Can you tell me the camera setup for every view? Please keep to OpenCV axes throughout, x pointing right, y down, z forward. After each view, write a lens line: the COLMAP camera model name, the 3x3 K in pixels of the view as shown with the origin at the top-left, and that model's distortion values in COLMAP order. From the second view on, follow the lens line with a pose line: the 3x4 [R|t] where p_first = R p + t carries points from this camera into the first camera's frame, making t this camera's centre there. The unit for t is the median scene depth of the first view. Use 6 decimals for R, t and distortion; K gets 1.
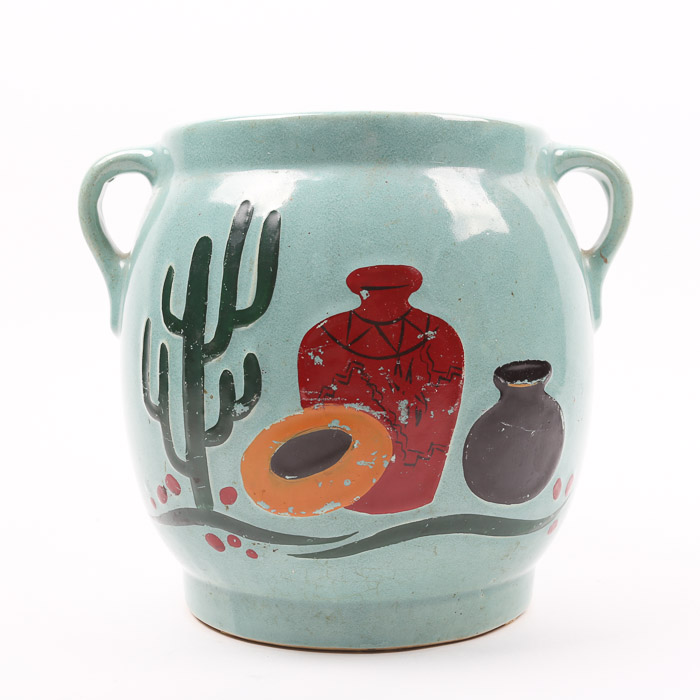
lens RADIAL K [[1163.5, 0, 373.8], [0, 1163.5, 352.0], [0, 0, 1]] dist [0.035885, 0.000000]
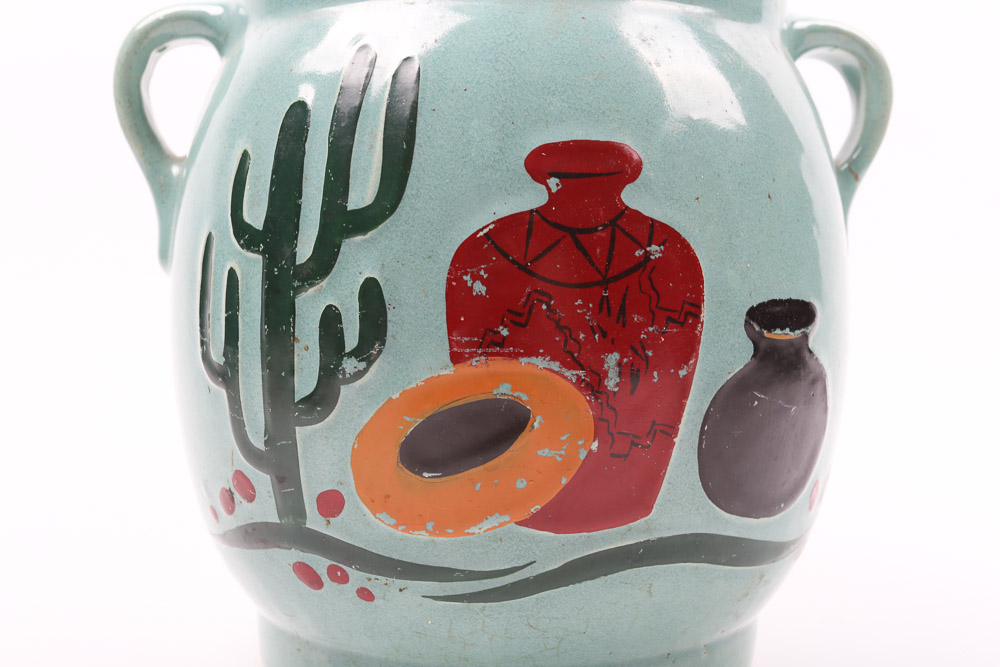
lens RADIAL K [[1159.8, 0, 498.1], [0, 1159.8, 328.1], [0, 0, 1]] dist [-0.010054, 0.000000]
pose [[0.999050, 0.010137, 0.042385, -0.060215], [-0.008900, 0.999532, -0.029257, 0.044259], [-0.042662, 0.028852, 0.998673, 0.352974]]
